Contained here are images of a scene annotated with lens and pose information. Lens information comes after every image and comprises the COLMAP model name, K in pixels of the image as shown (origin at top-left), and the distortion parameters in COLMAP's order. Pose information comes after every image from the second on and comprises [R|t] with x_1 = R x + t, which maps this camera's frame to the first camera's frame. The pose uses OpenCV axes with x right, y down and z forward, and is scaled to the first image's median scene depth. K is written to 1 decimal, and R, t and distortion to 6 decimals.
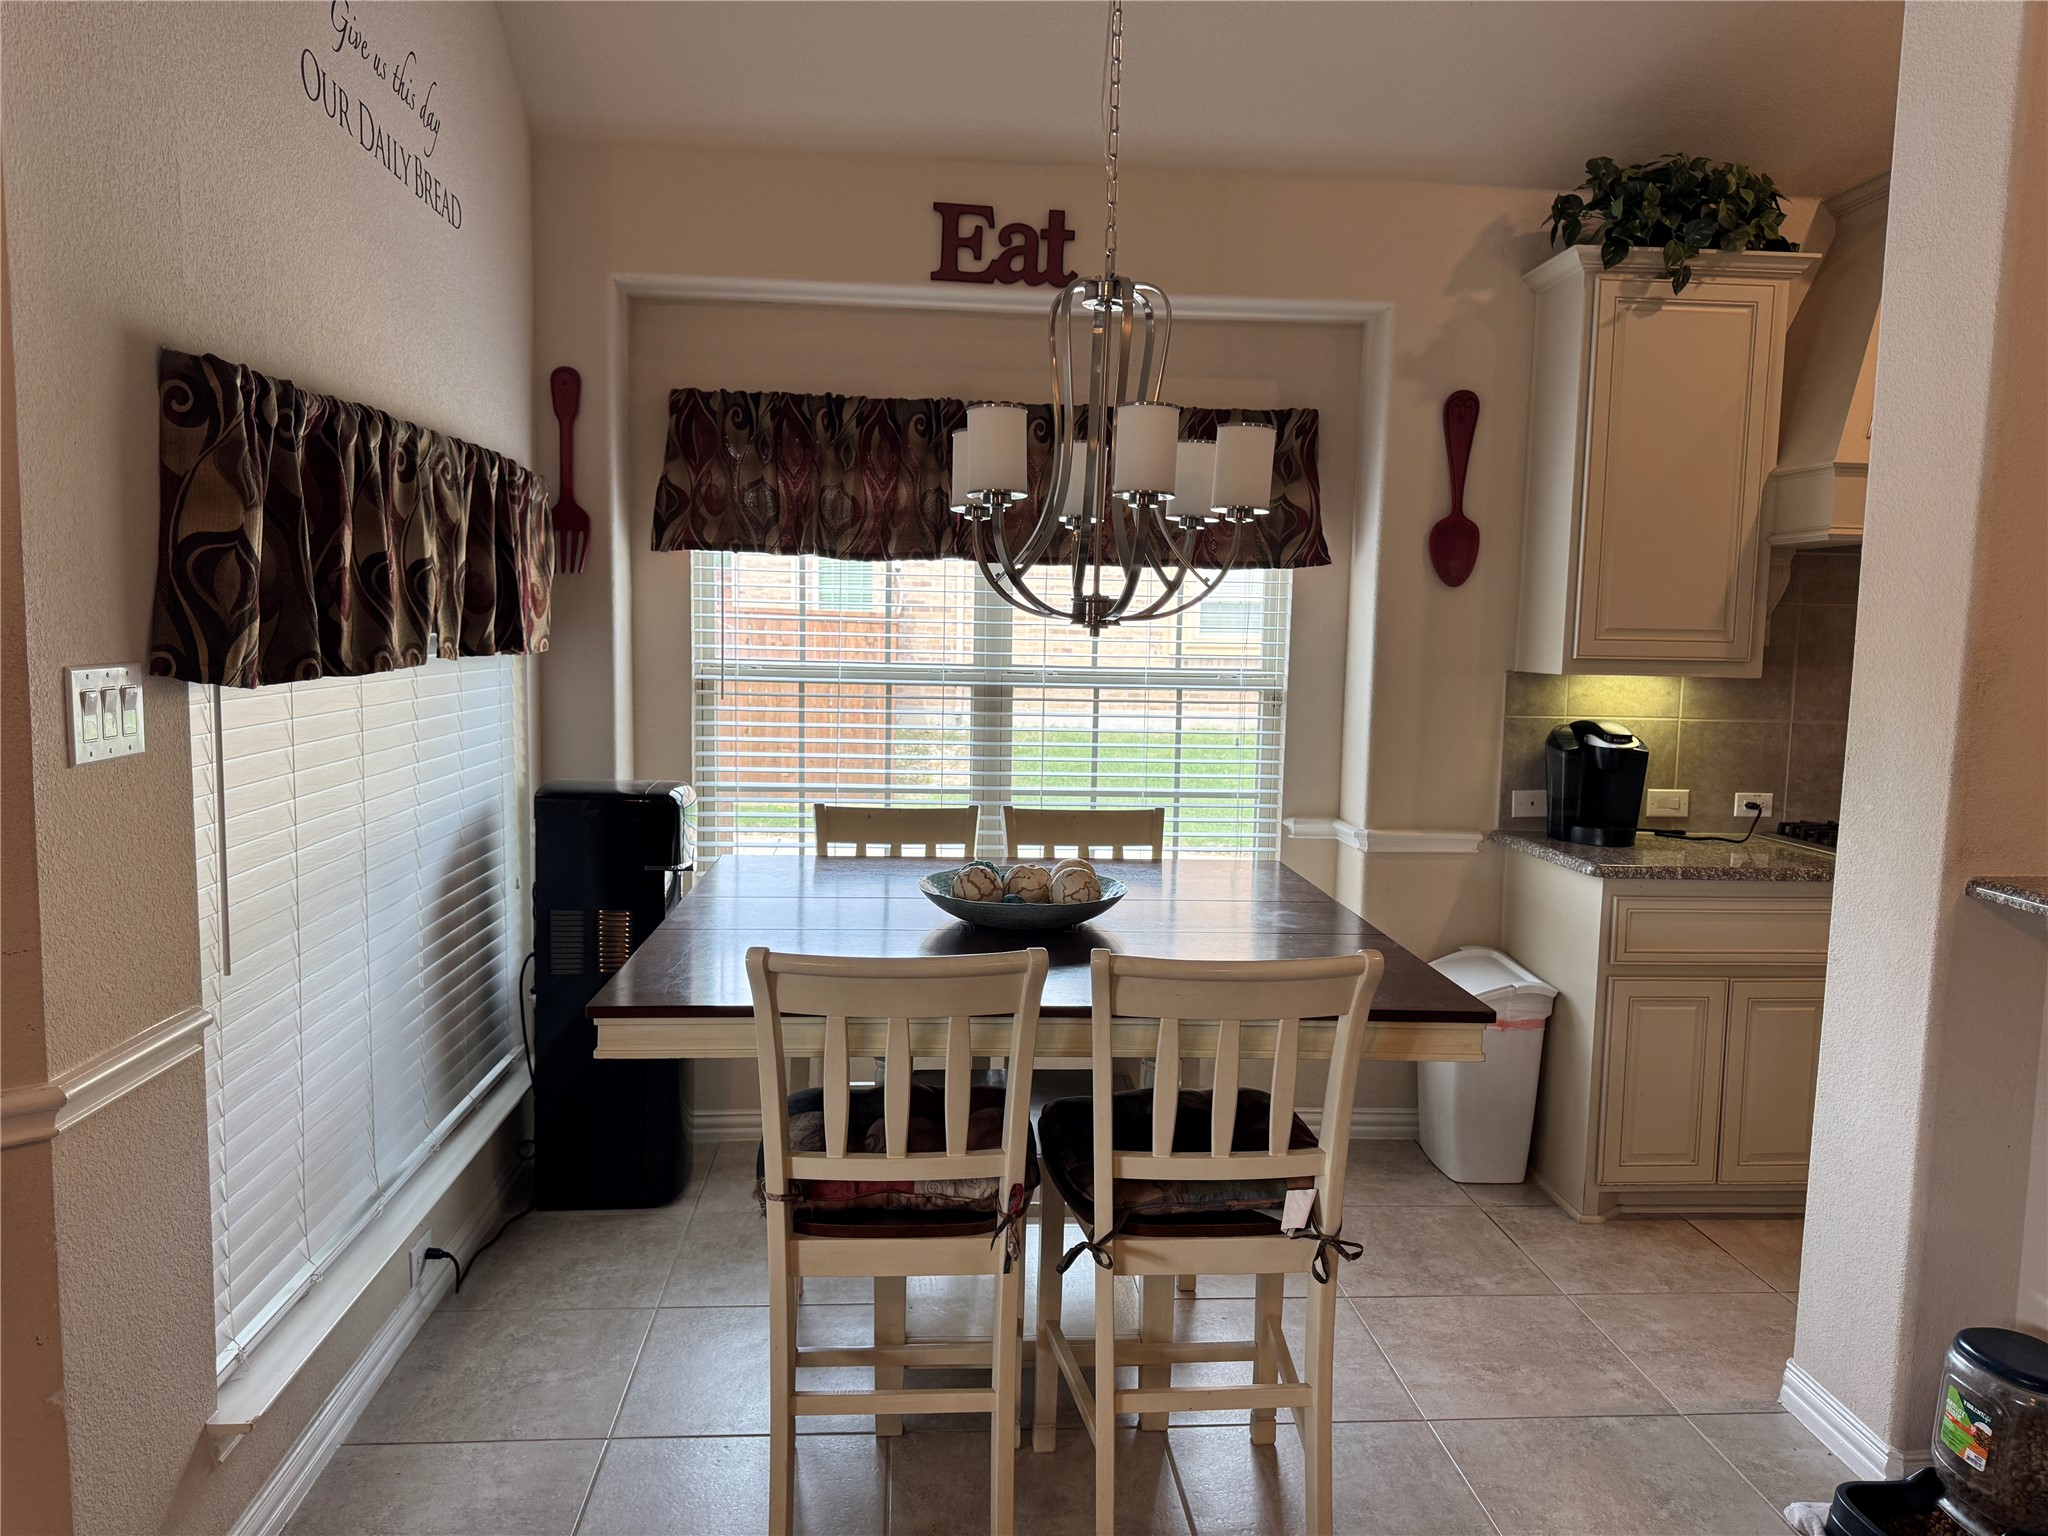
lens RADIAL K [[1449.0, 0, 1008.8], [0, 1449.0, 772.5], [0, 0, 1]] dist [0.105685, -0.134347]
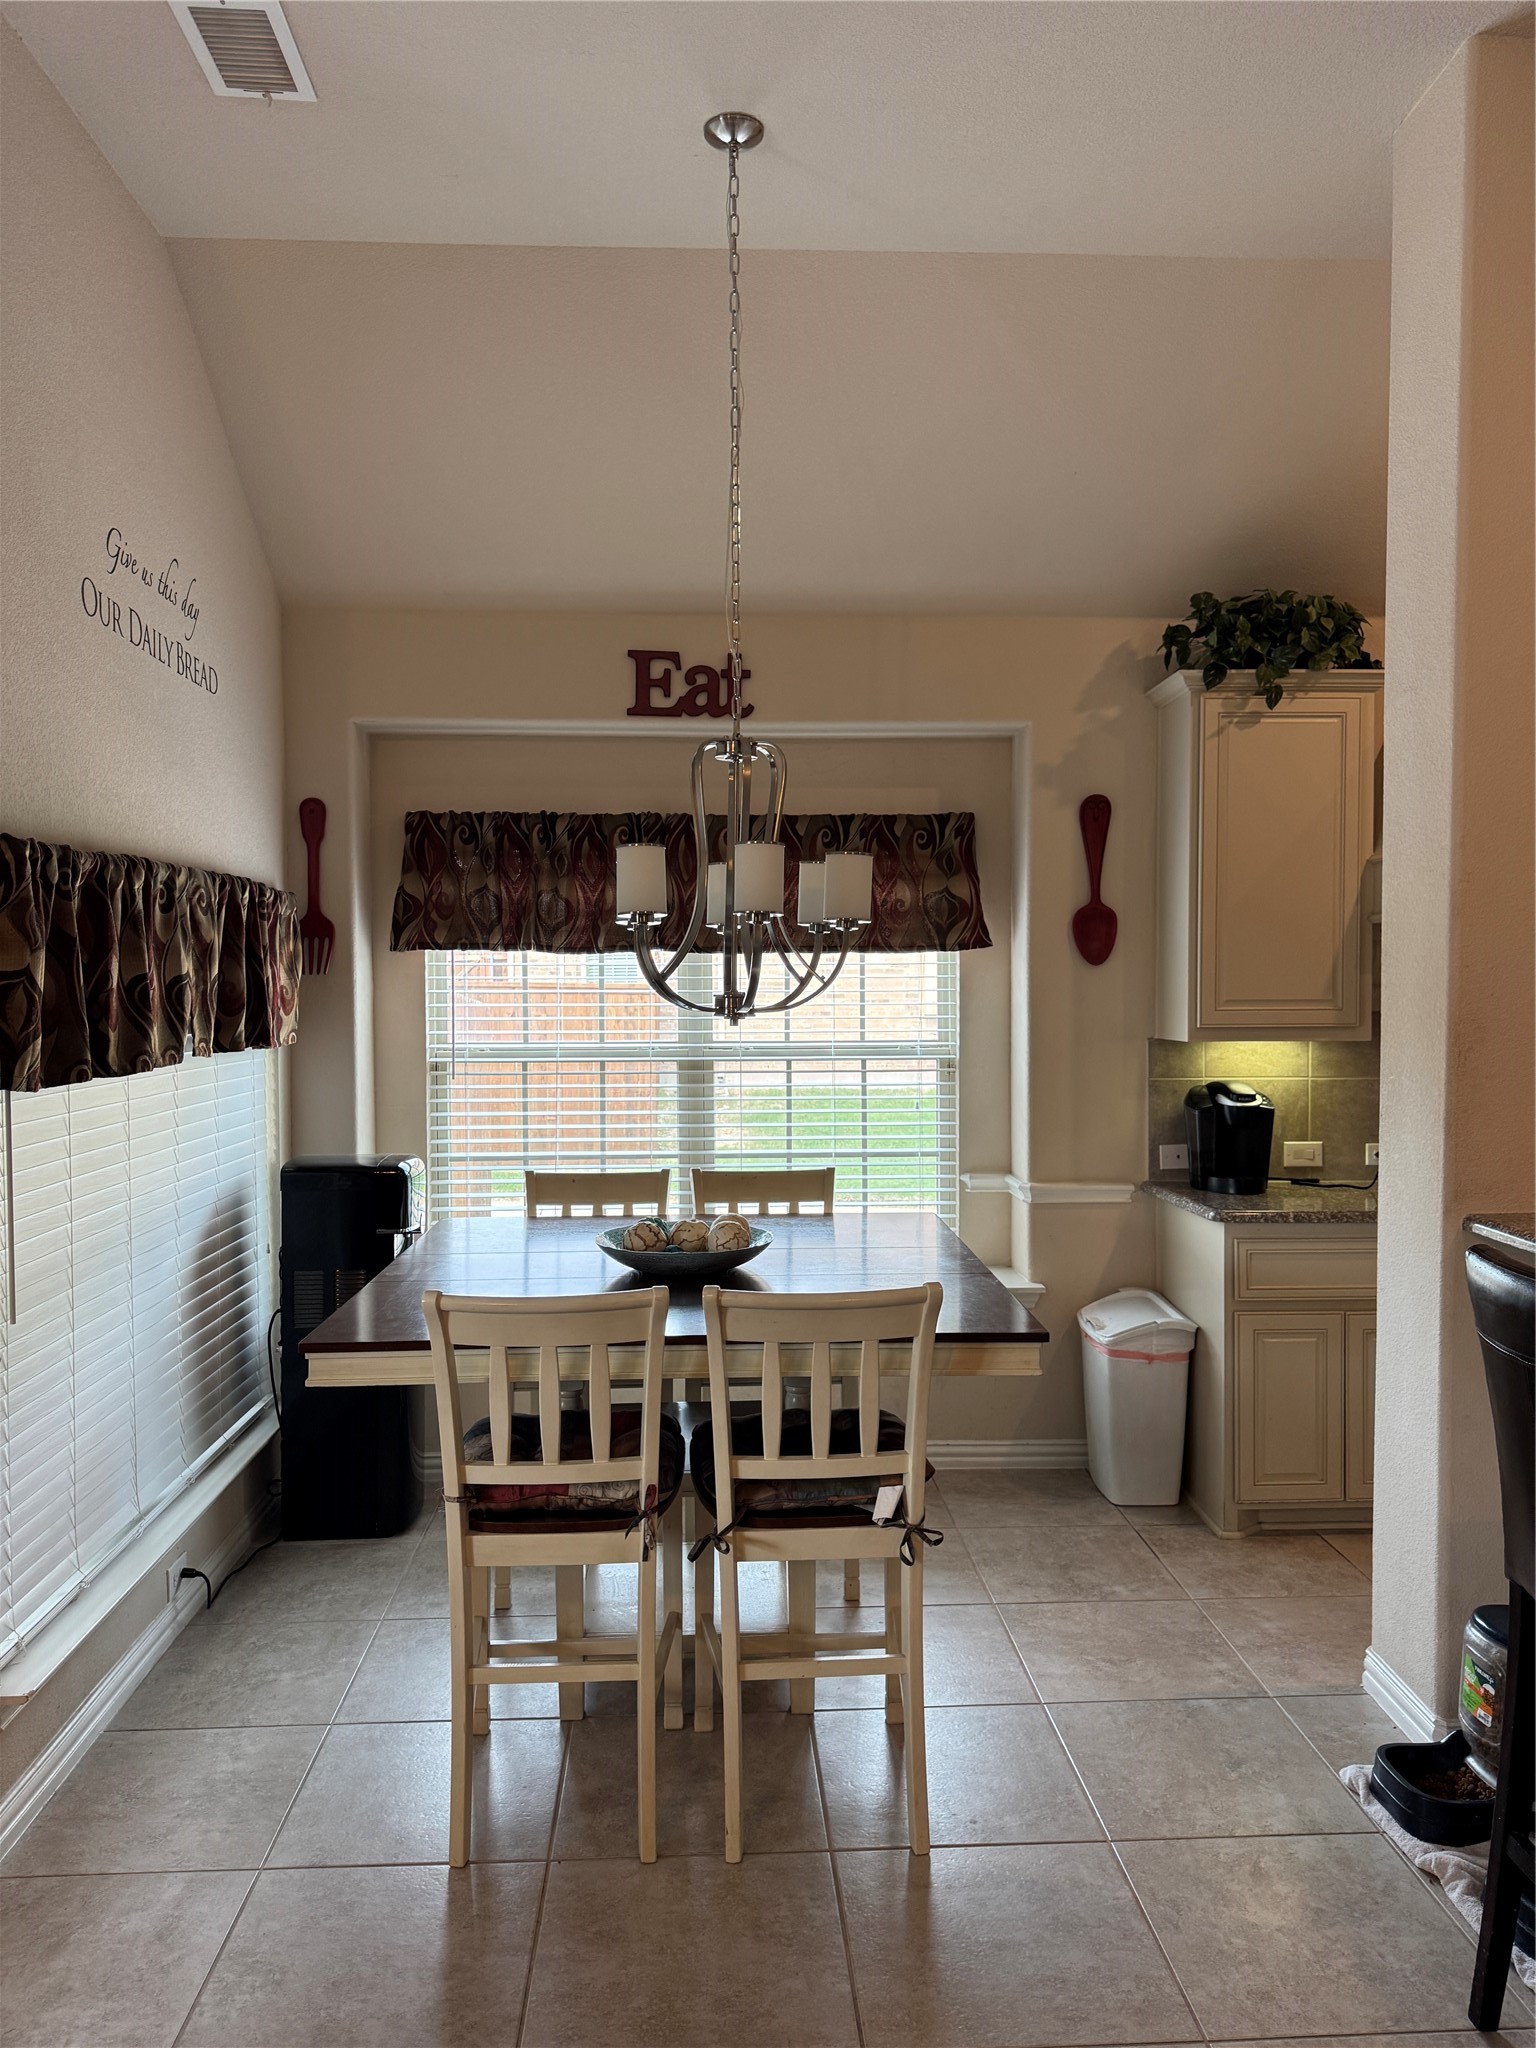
lens RADIAL K [[1449.0, 0, 752.1], [0, 1449.0, 1032.6], [0, 0, 1]] dist [0.105685, -0.134347]
pose [[0.999259, -0.025047, -0.029222, 0.080770], [0.022963, 0.997310, -0.069611, -0.003595], [0.030887, 0.068889, 0.997146, -0.140695]]
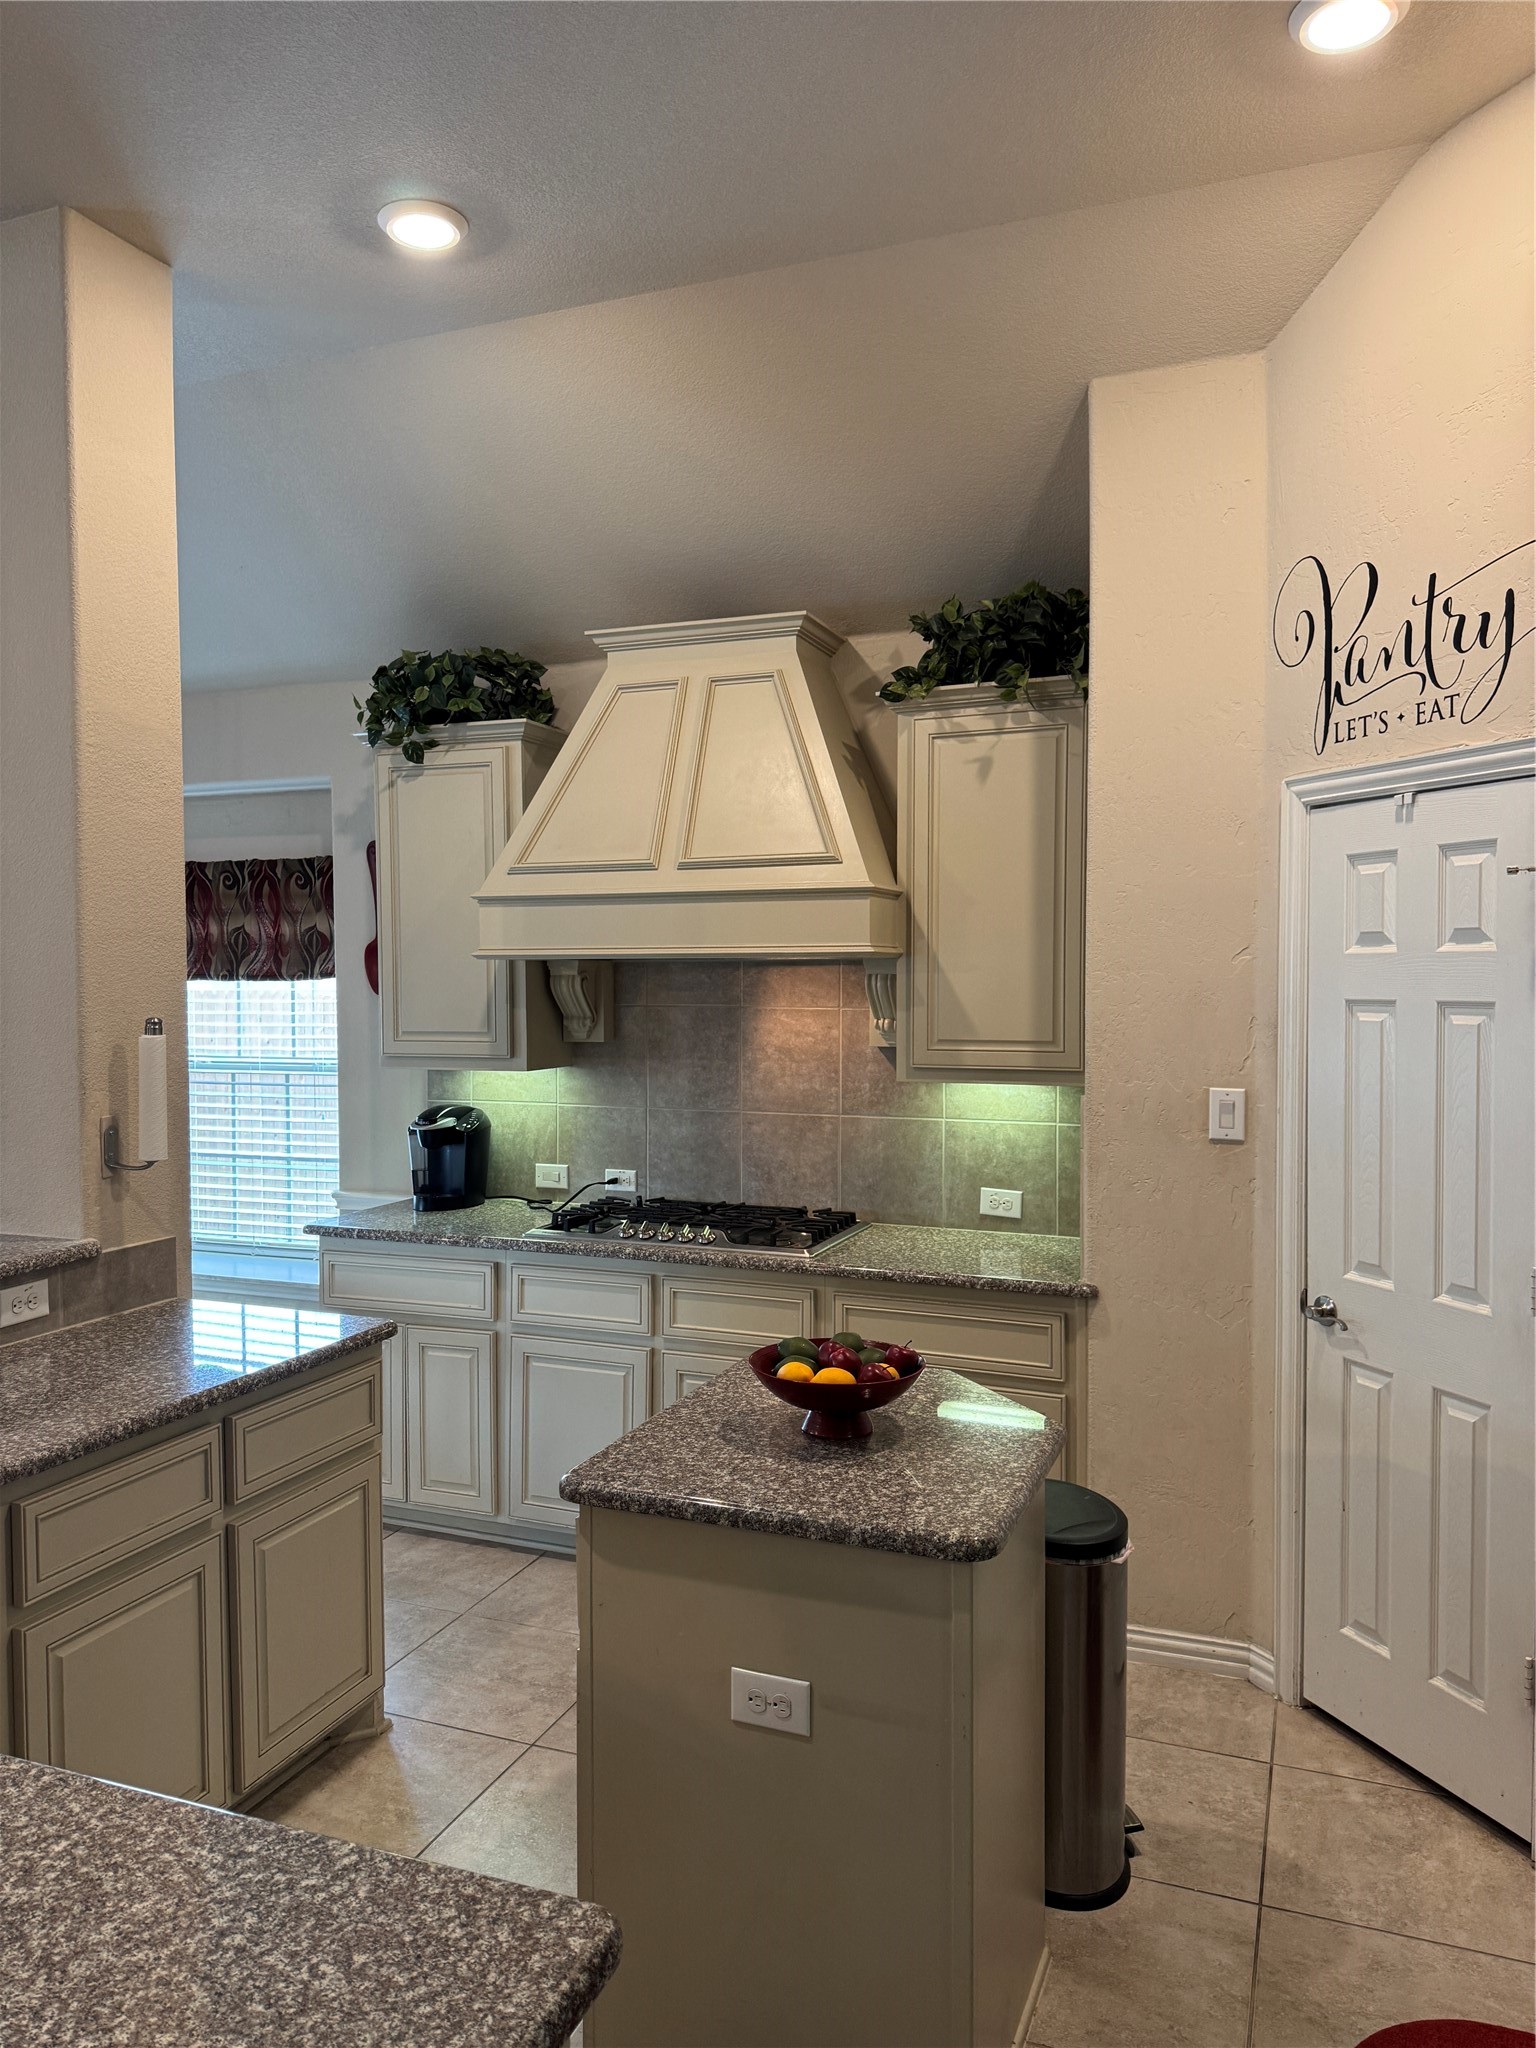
lens RADIAL K [[1449.0, 0, 749.1], [0, 1449.0, 1022.4], [0, 0, 1]] dist [0.105685, -0.134347]
pose [[0.895241, -0.018698, -0.445189, 1.297665], [-0.015416, 0.997221, -0.072883, -0.022810], [0.445315, 0.072111, 0.892466, 0.048842]]
